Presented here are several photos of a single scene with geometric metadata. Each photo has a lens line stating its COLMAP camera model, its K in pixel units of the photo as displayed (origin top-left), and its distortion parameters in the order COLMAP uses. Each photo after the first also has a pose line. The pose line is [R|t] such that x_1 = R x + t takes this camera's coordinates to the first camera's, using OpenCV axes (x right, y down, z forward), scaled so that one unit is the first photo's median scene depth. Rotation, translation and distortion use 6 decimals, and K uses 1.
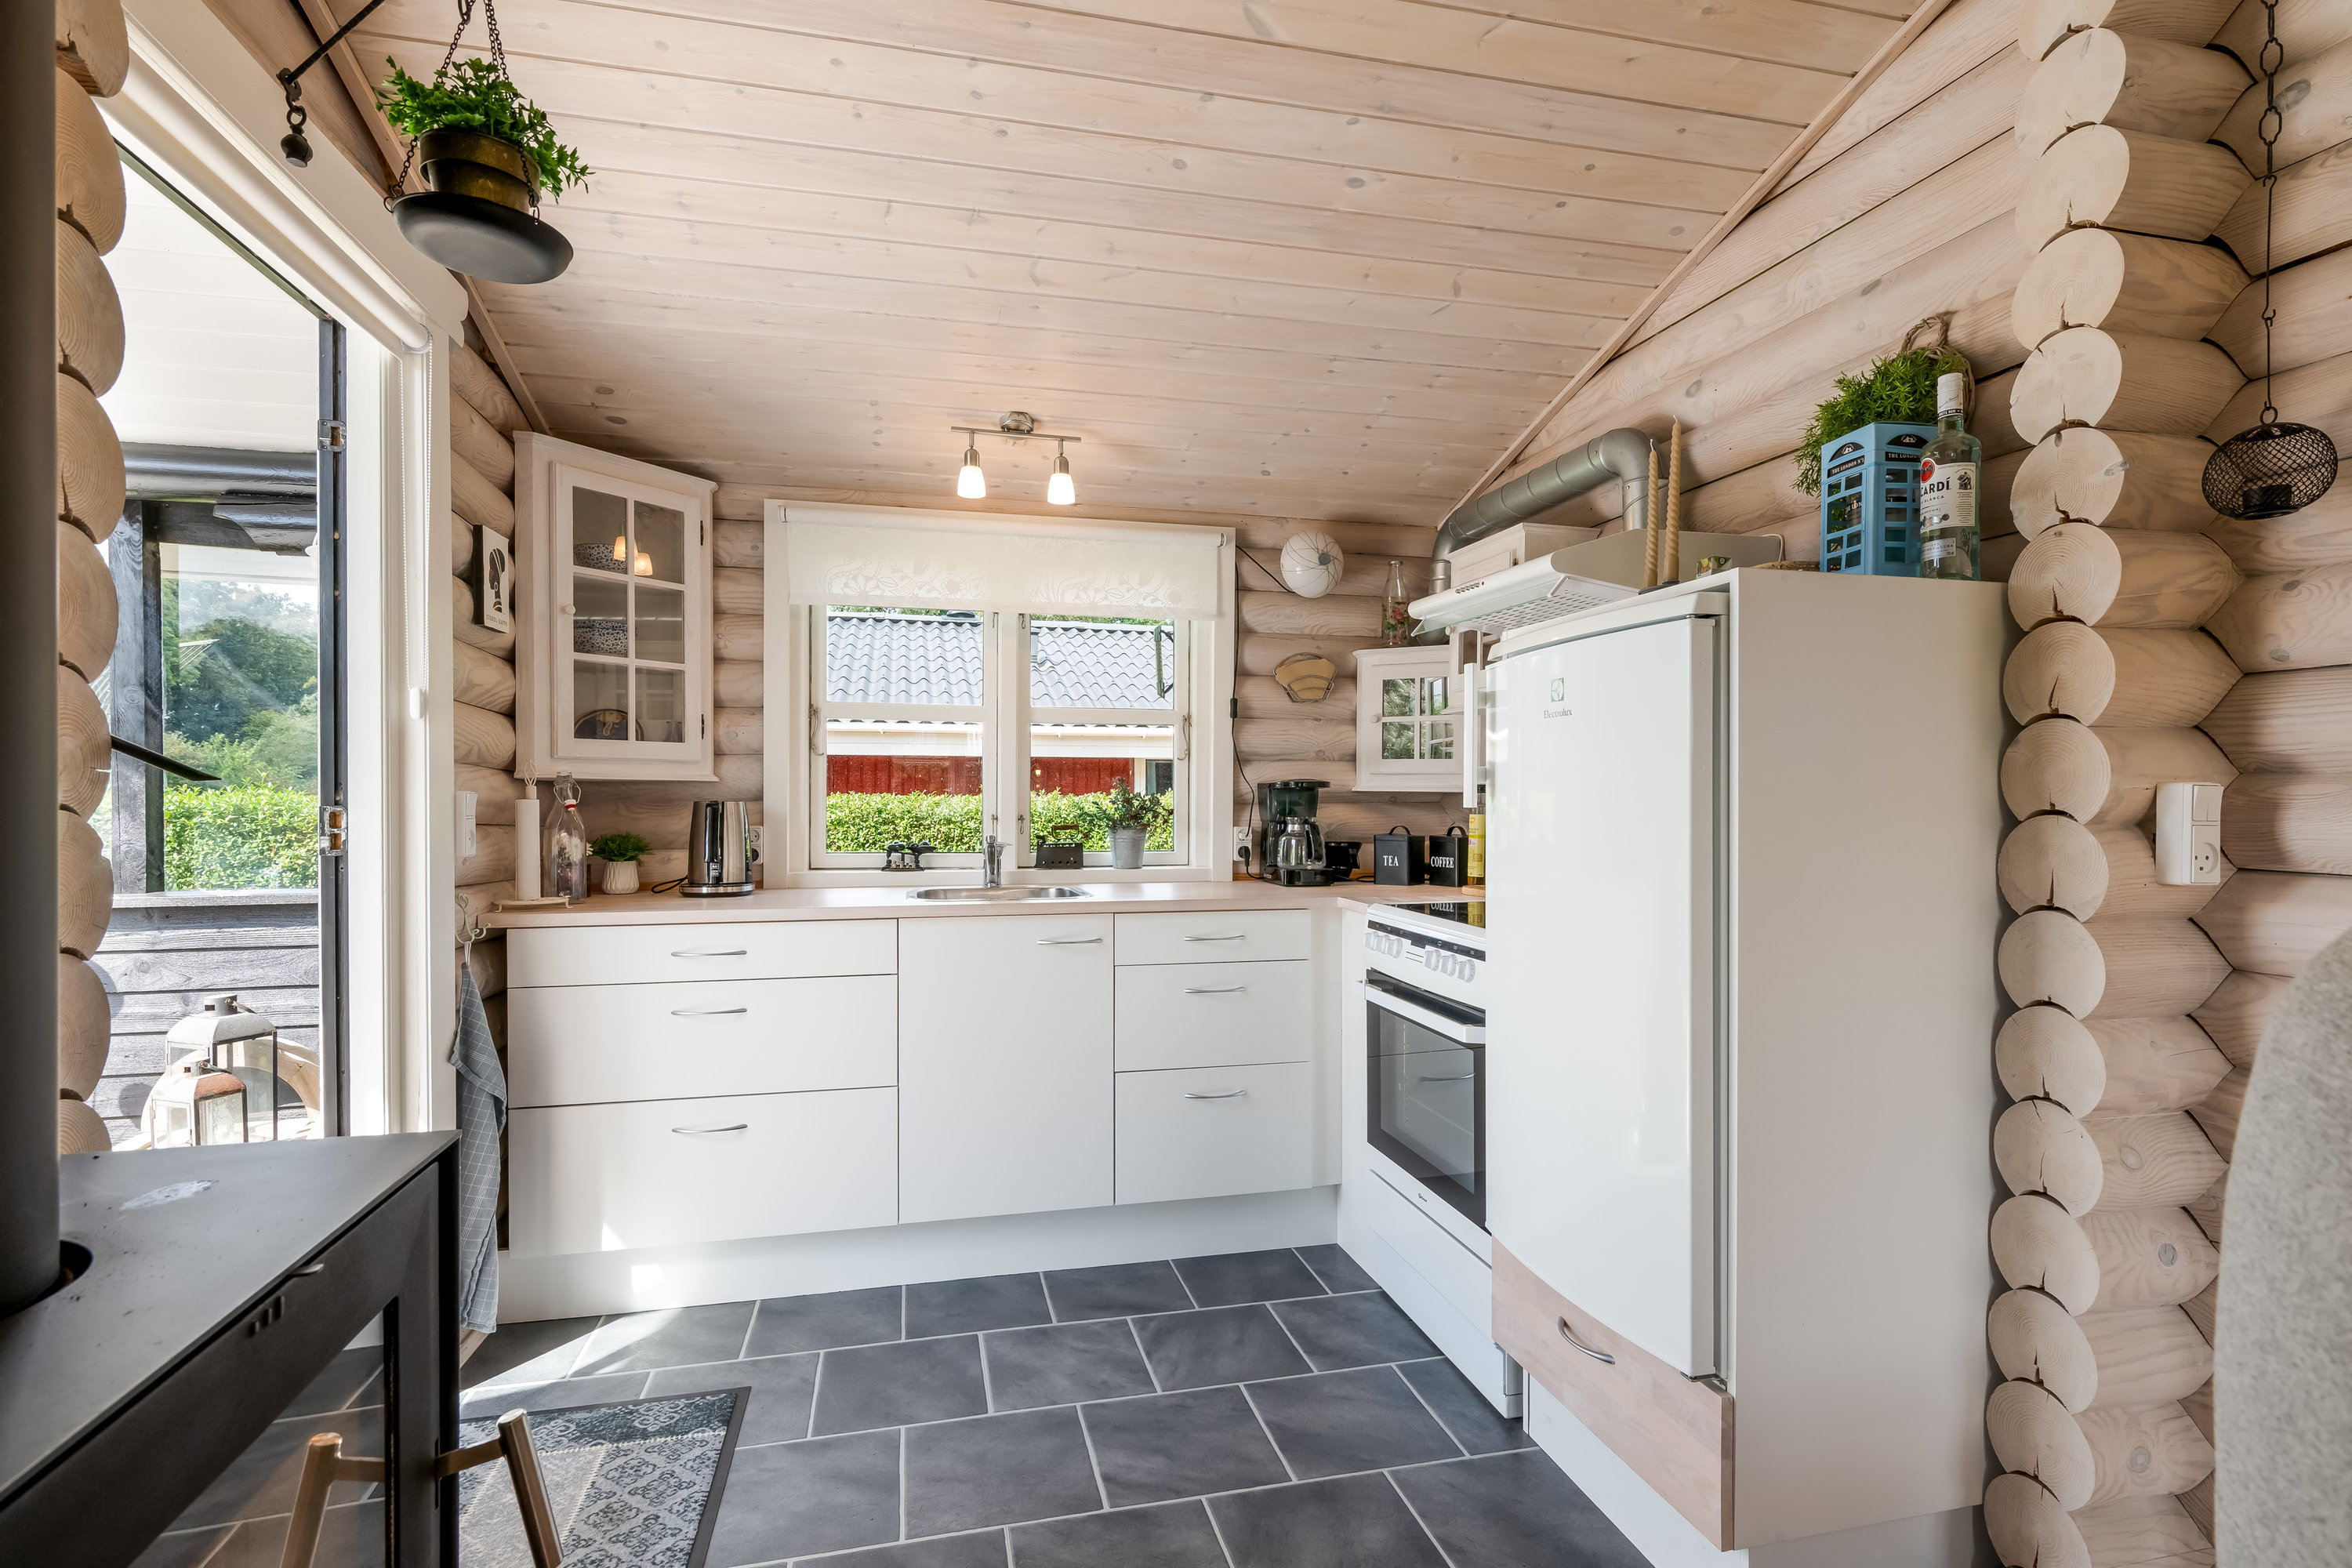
lens RADIAL K [[1107.3, 0, 1176.0], [0, 1107.3, 784.0], [0, 0, 1]] dist [-0.000148, 0.000016]
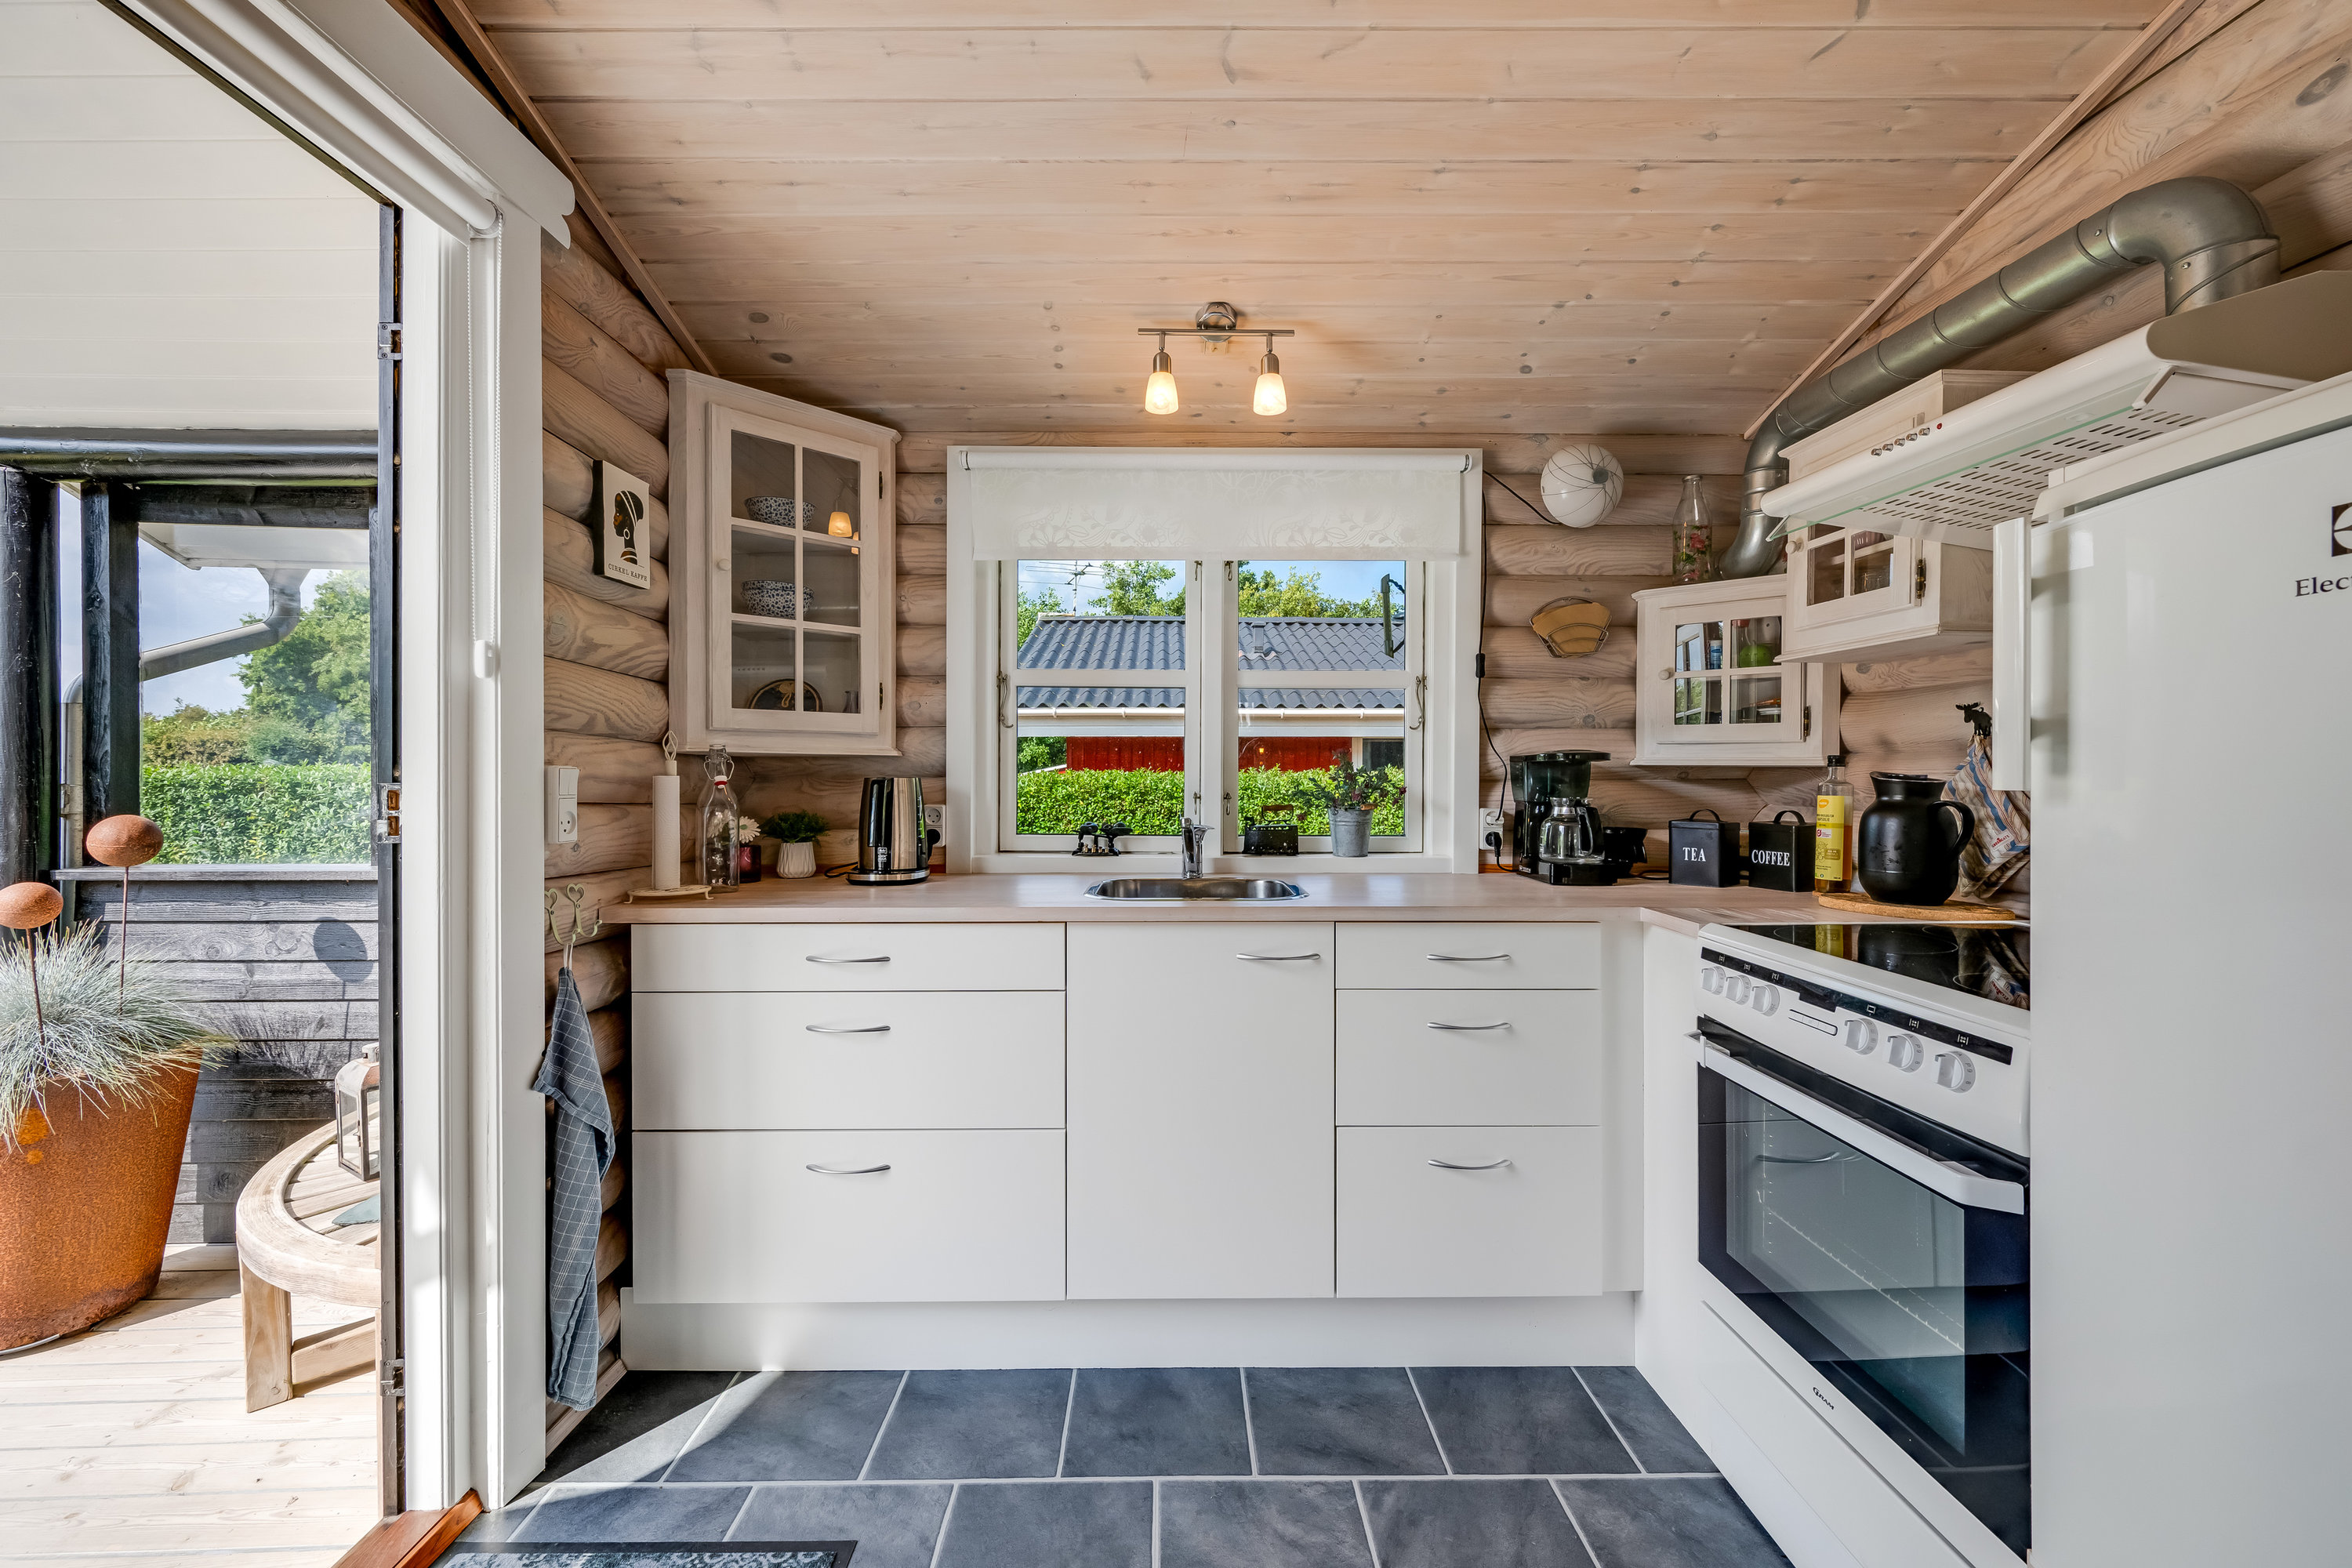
lens RADIAL K [[1002.6, 0, 1176.0], [0, 1002.6, 784.0], [0, 0, 1]] dist [0.000267, 0.000018]
pose [[0.977747, 0.002014, -0.209780, -0.015907], [0.002647, 0.999756, 0.021935, 0.003680], [0.209773, -0.022002, 0.977503, 0.259422]]
